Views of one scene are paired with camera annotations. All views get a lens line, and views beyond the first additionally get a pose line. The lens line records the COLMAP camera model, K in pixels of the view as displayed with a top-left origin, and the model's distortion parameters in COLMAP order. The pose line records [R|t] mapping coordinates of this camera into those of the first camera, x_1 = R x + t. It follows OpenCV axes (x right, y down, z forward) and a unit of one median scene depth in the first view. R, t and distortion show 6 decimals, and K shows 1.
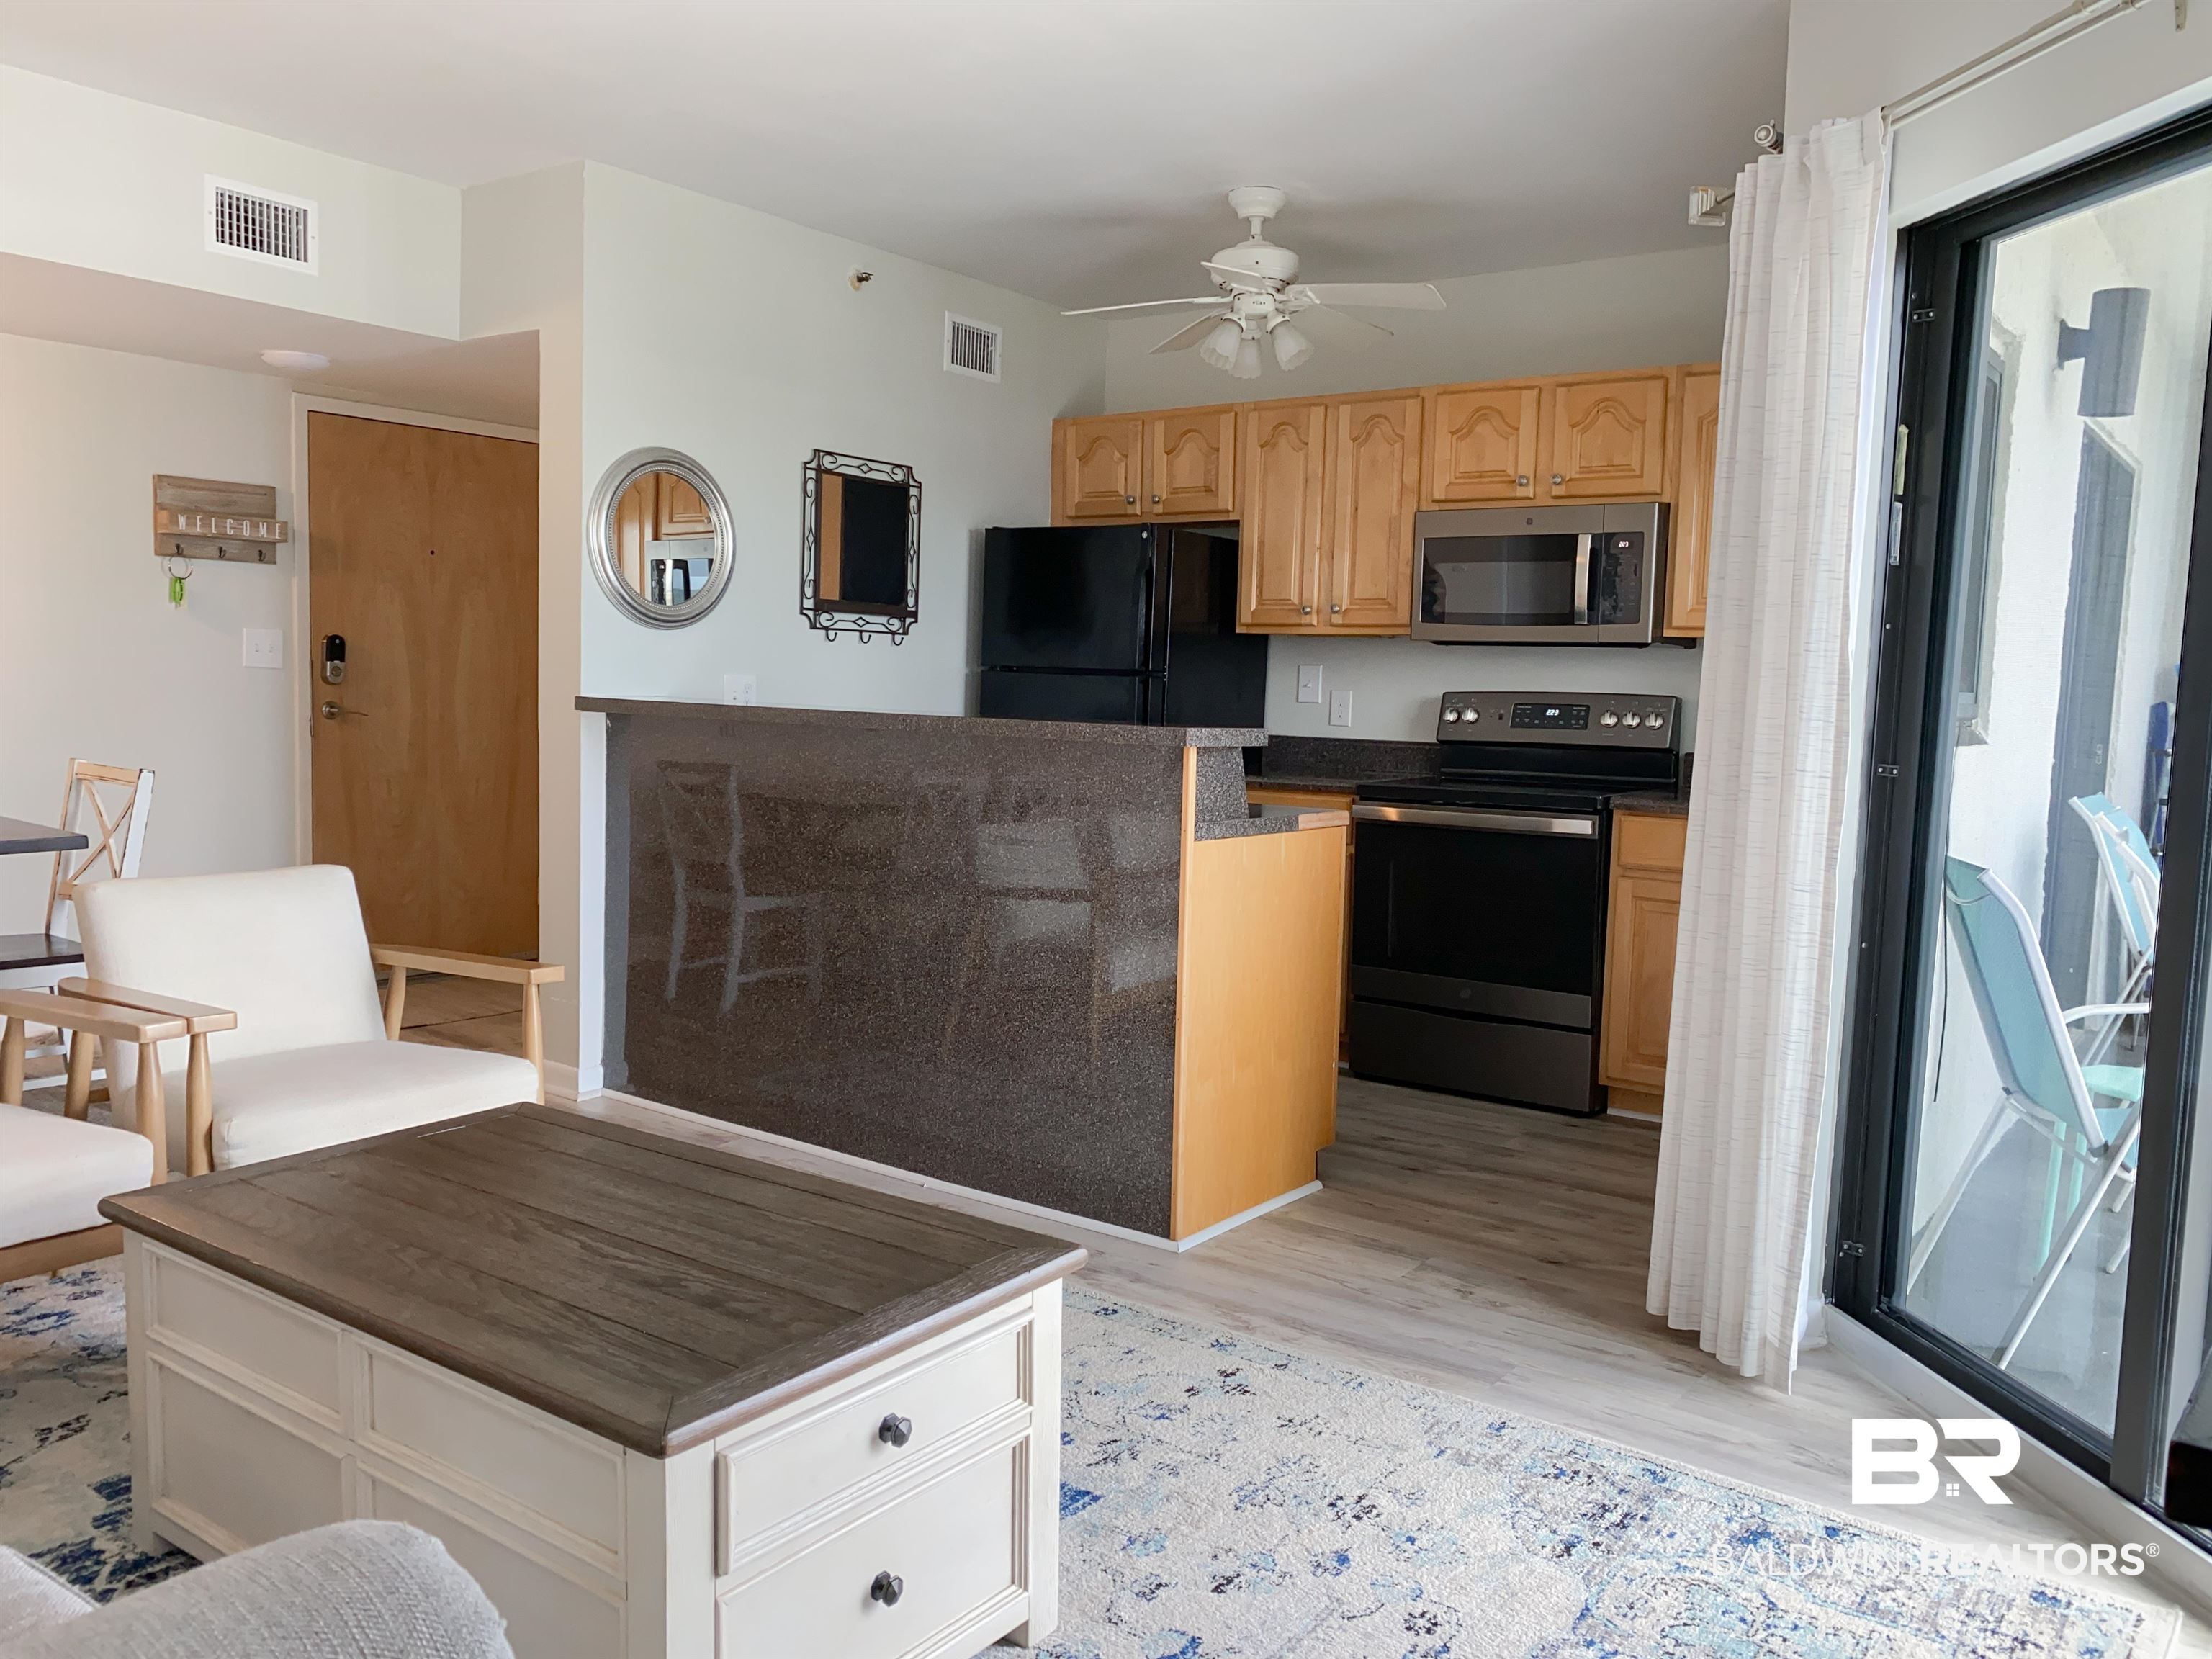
lens RADIAL K [[1673.9, 0, 1150.8], [0, 1673.9, 820.7], [0, 0, 1]] dist [0.009077, 0.005277]
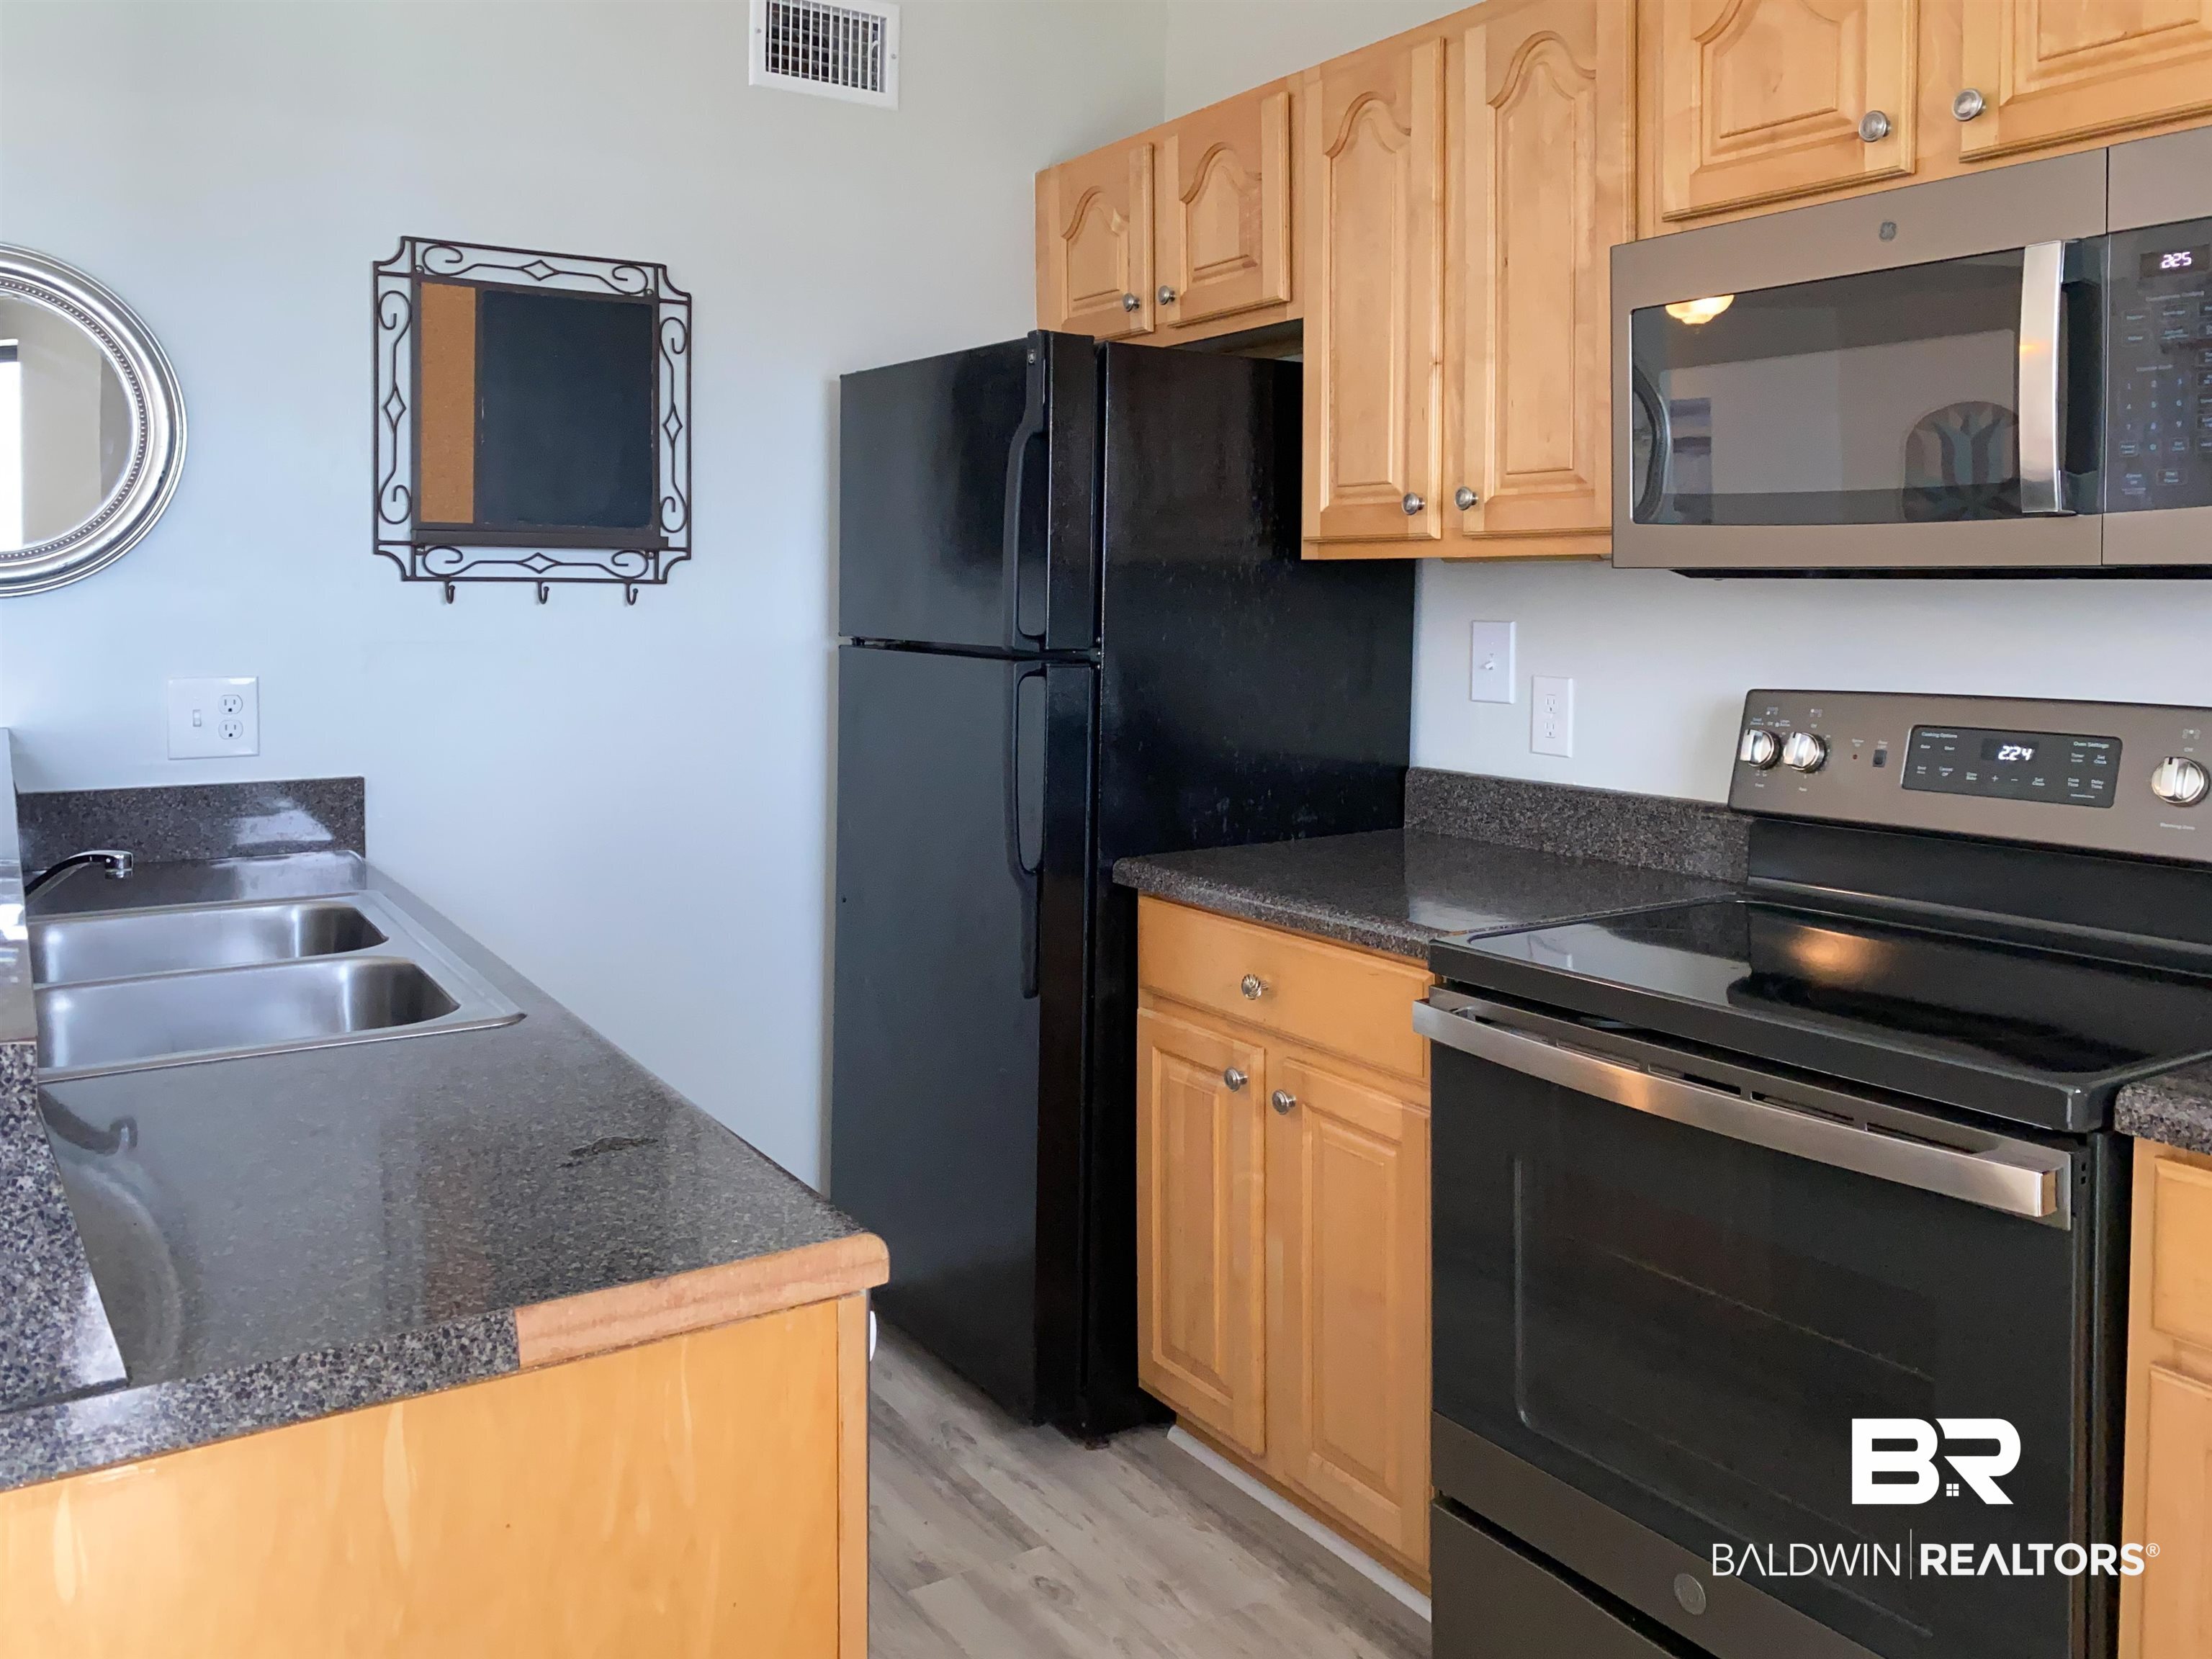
lens RADIAL K [[1788.2, 0, 1106.9], [0, 1788.2, 638.6], [0, 0, 1]] dist [-0.002557, 0.001806]
pose [[0.929080, -0.014520, -0.369594, 0.198339], [-0.007719, 0.998250, -0.058621, -0.064639], [0.369799, 0.057317, 0.927342, 0.556817]]
